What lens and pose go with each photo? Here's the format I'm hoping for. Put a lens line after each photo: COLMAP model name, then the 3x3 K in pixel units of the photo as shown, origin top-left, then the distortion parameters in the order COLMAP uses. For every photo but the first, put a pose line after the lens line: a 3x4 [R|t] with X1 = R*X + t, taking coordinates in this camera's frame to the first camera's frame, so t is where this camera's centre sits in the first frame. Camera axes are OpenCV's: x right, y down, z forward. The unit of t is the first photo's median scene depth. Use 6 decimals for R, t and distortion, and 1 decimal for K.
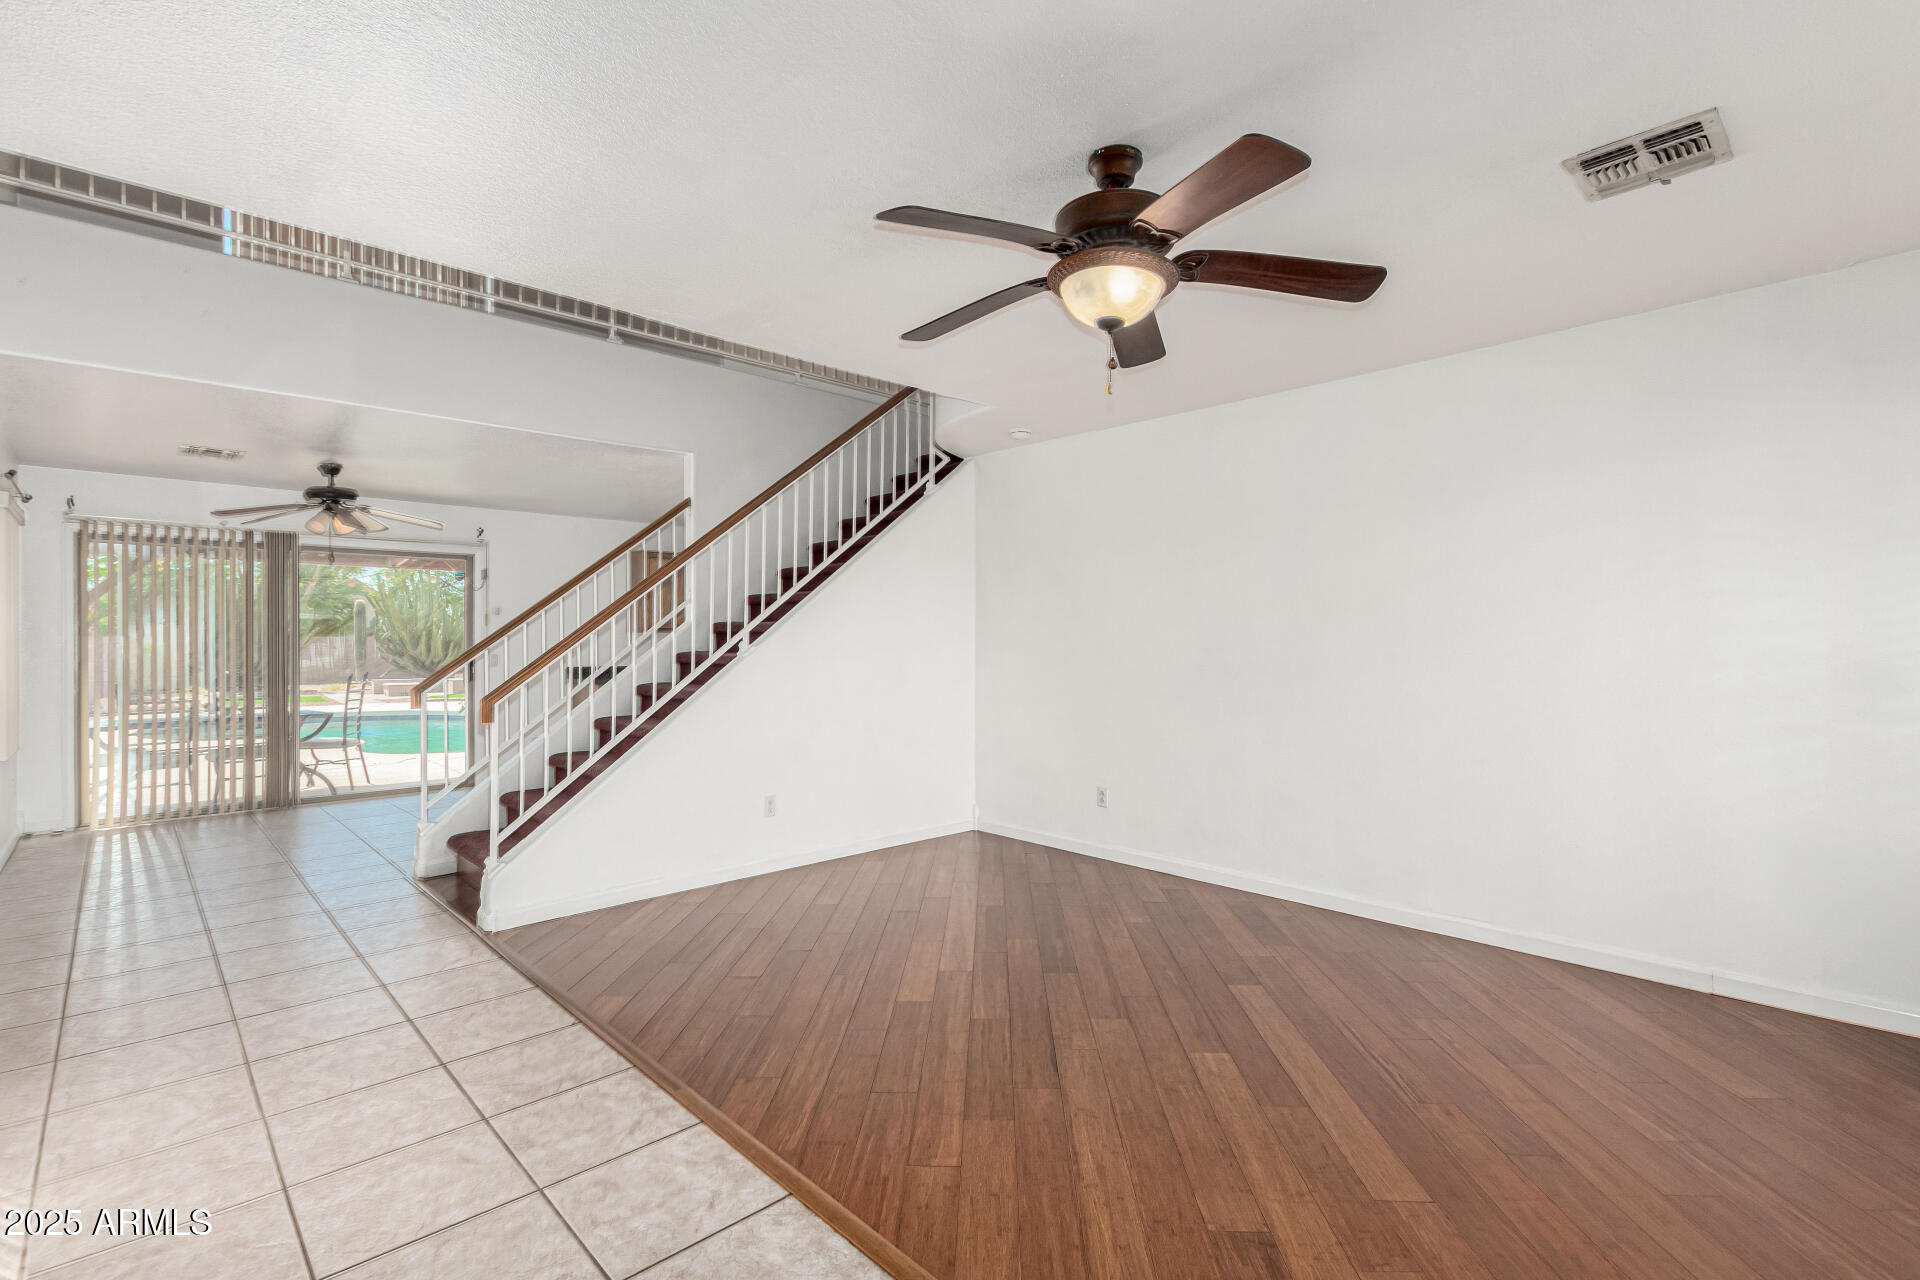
lens RADIAL K [[880.2, 0, 947.2], [0, 880.2, 642.2], [0, 0, 1]] dist [-0.001687, 0.000910]
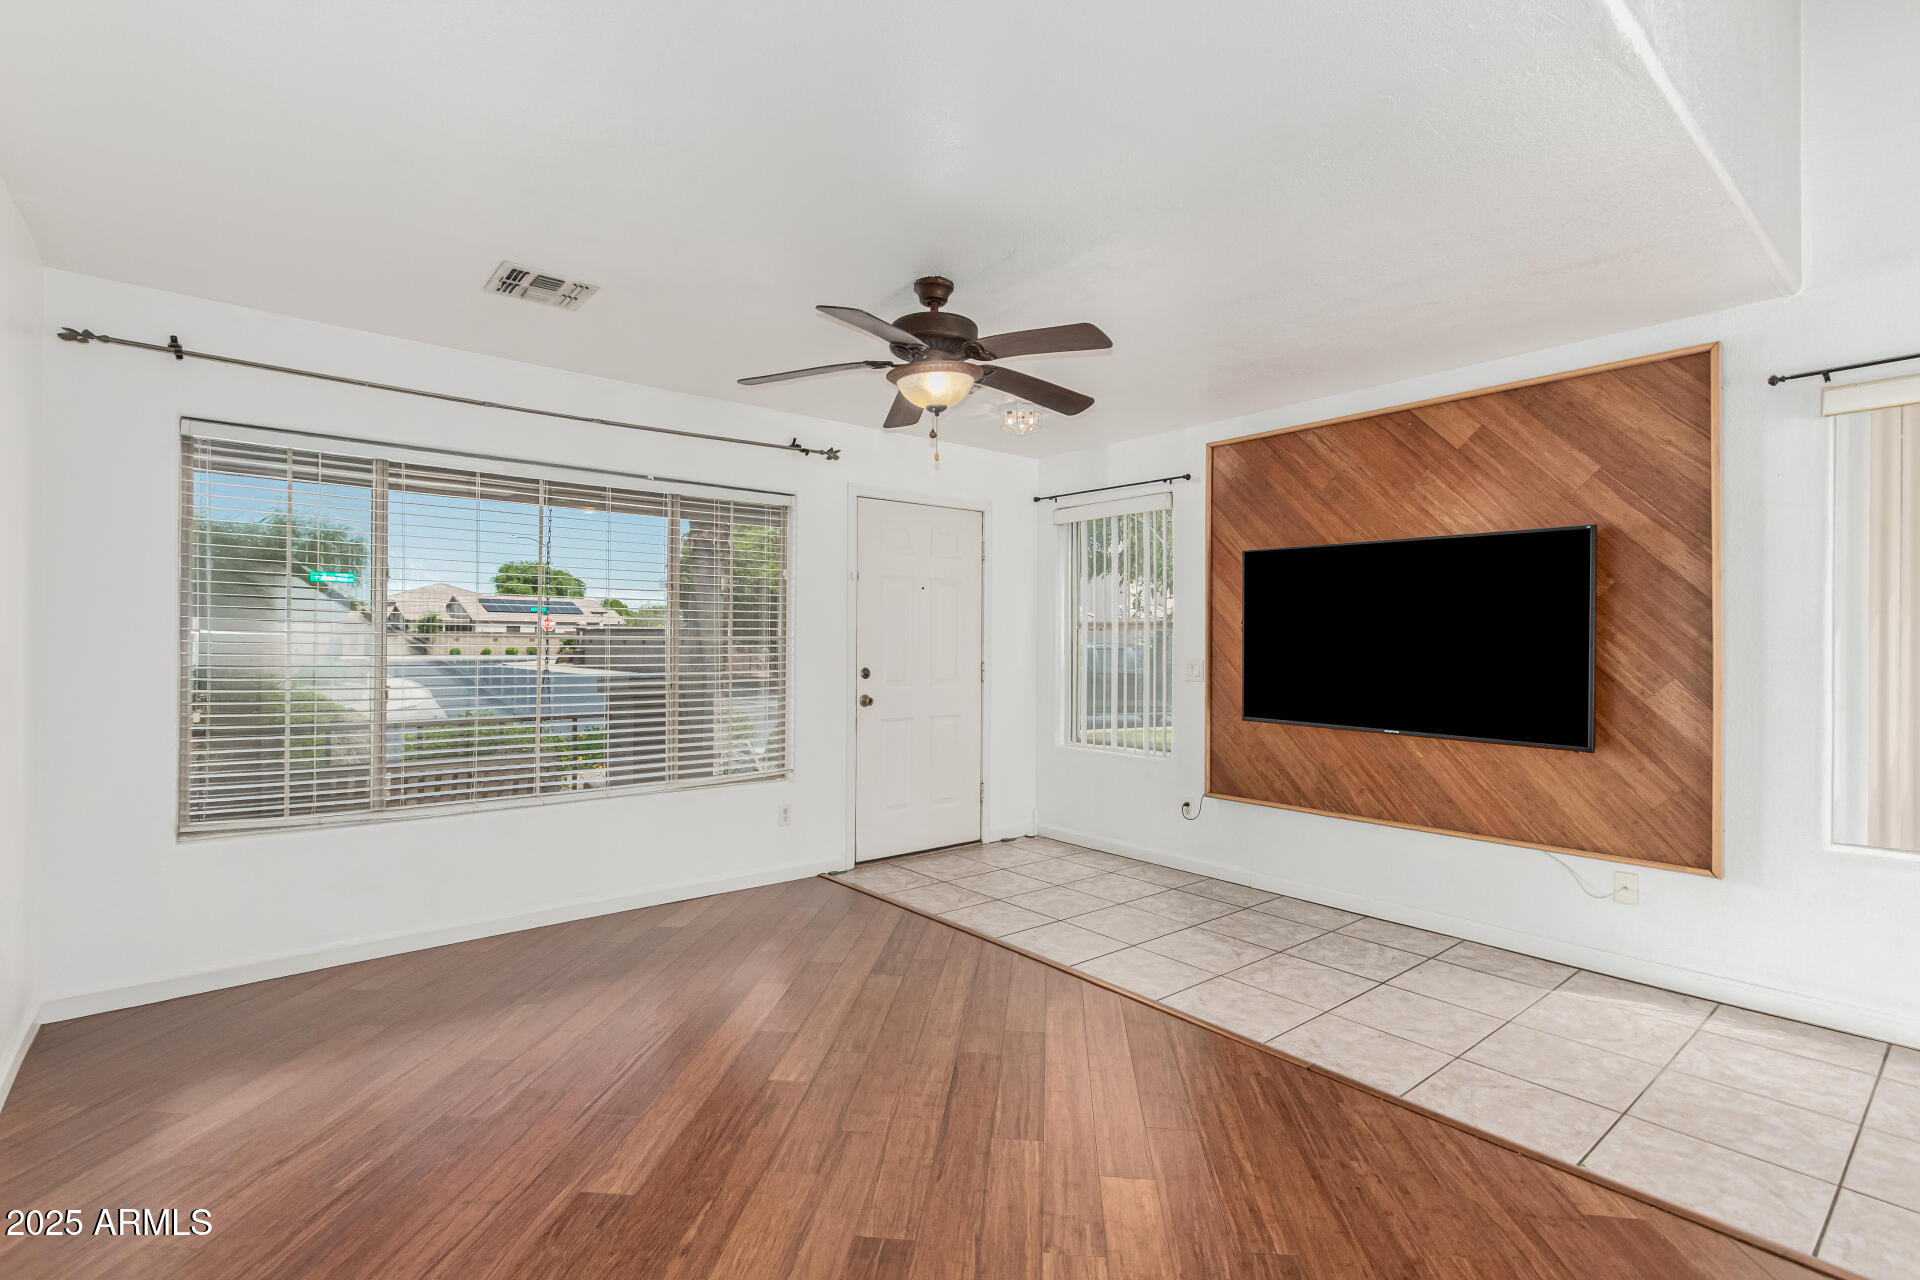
lens RADIAL K [[880.2, 0, 951.8], [0, 880.2, 631.8], [0, 0, 1]] dist [-0.001687, 0.000910]
pose [[-0.998302, -0.000509, 0.058245, 0.067799], [-0.001296, 0.999908, -0.013487, -0.003425], [-0.058233, -0.013539, -0.998211, 1.964630]]
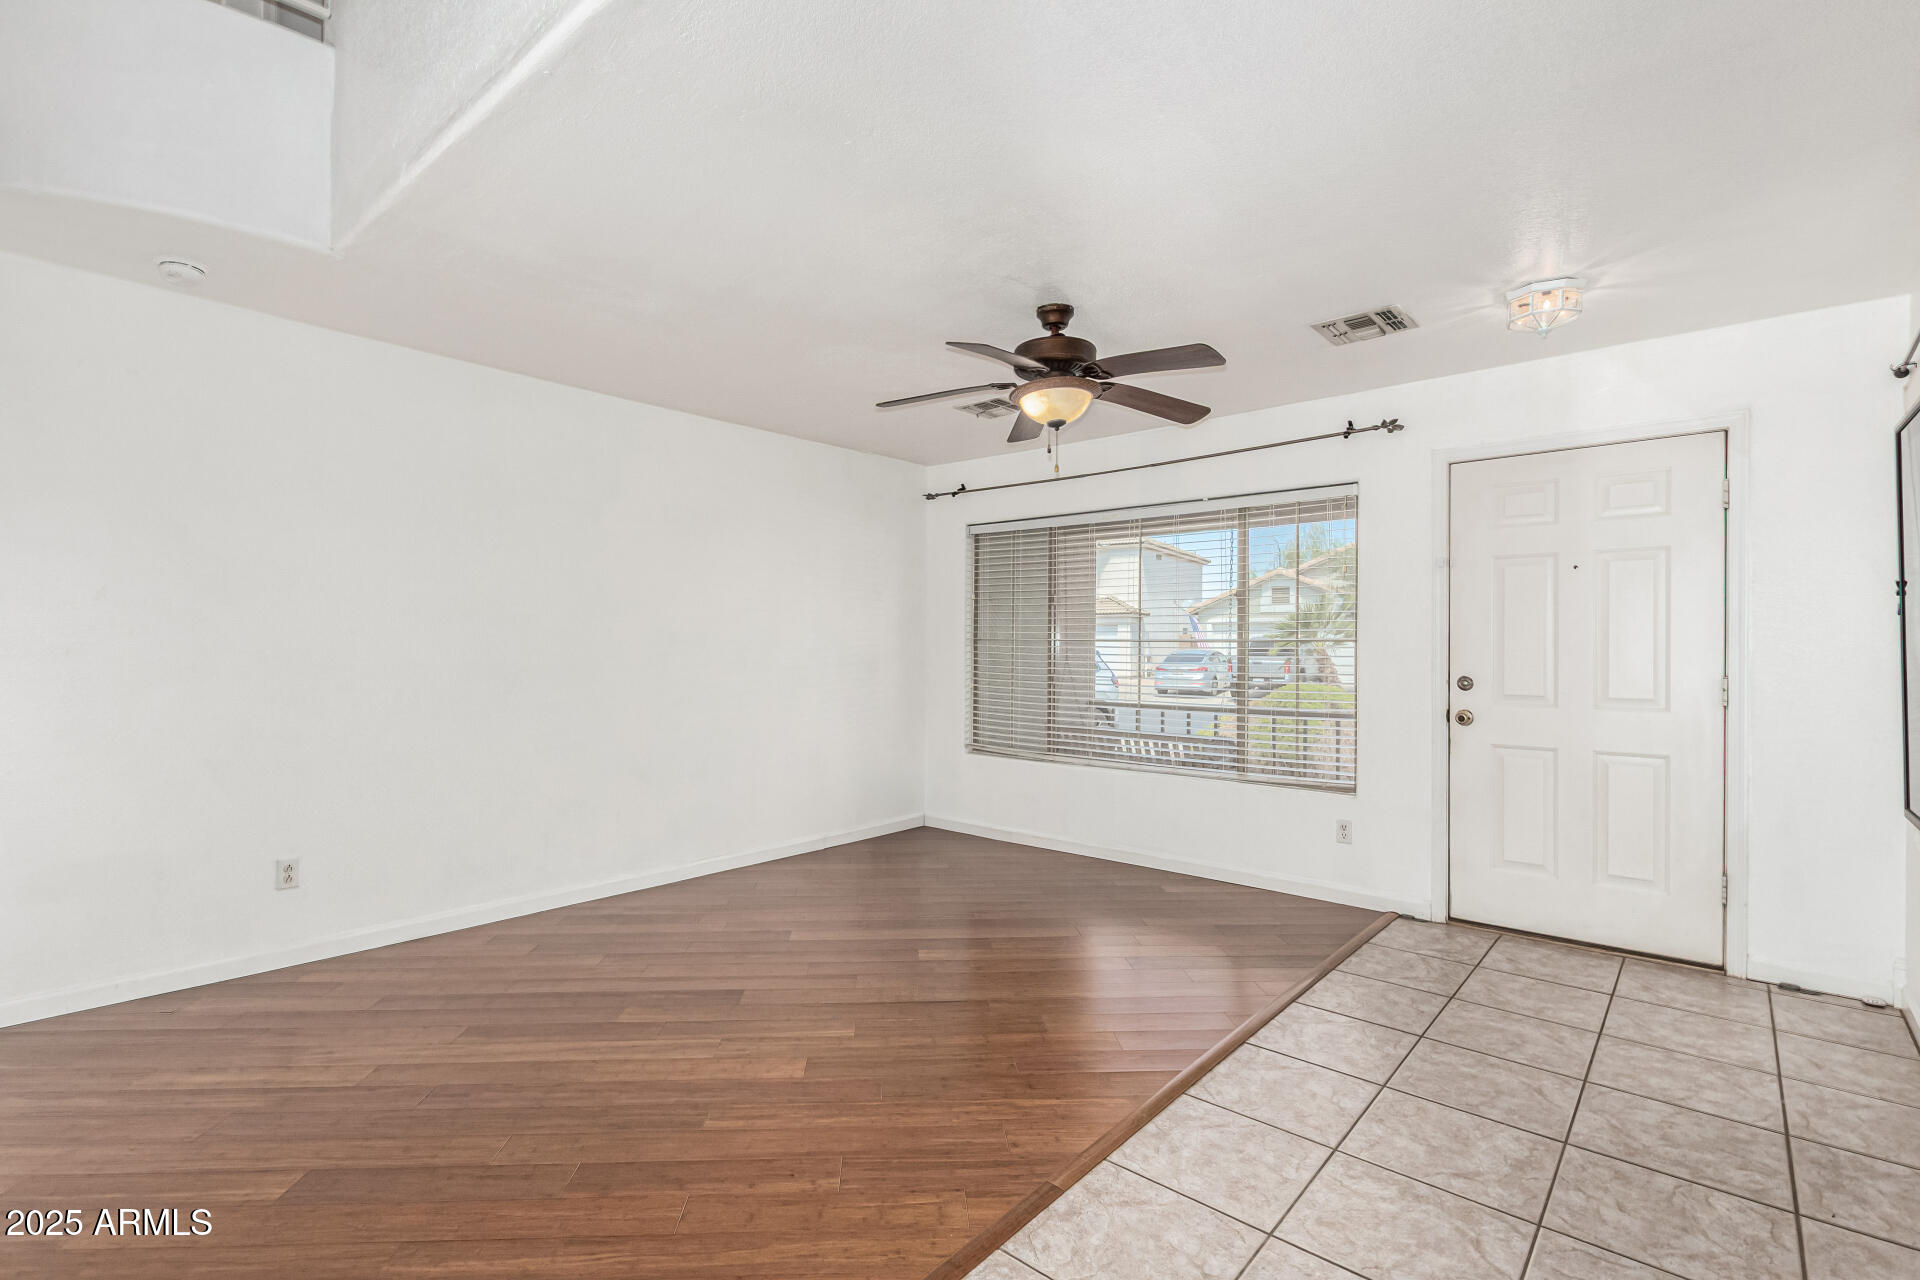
lens RADIAL K [[880.2, 0, 959.9], [0, 880.2, 651.3], [0, 0, 1]] dist [-0.001687, 0.000910]
pose [[-0.110727, -0.000427, 0.993851, -1.036737], [-0.005901, 0.999983, -0.000228, 0.010777], [-0.993833, -0.005890, -0.110728, 1.103145]]
